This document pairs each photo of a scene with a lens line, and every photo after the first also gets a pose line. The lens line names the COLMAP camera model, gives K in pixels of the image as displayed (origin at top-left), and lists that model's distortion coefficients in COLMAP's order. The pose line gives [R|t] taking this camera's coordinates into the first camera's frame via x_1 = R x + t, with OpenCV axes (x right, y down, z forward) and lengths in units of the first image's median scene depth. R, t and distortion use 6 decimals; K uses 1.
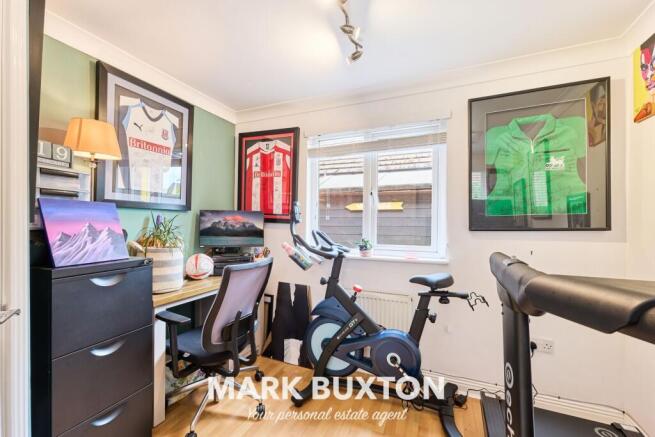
lens RADIAL K [[270.7, 0, 329.1], [0, 270.7, 219.7], [0, 0, 1]] dist [0.001430, 0.000195]
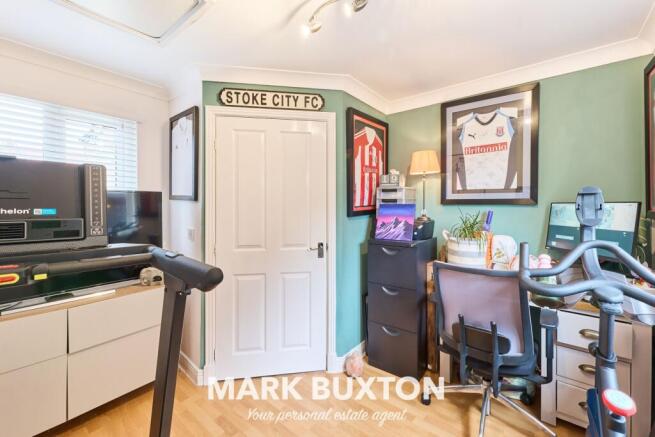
lens RADIAL K [[270.7, 0, 328.2], [0, 270.7, 211.5], [0, 0, 1]] dist [0.001430, 0.000195]
pose [[-0.263146, 0.014313, -0.964650, 0.631167], [0.010058, 0.999876, 0.012092, -0.033174], [0.964704, -0.006521, -0.263257, 0.714361]]
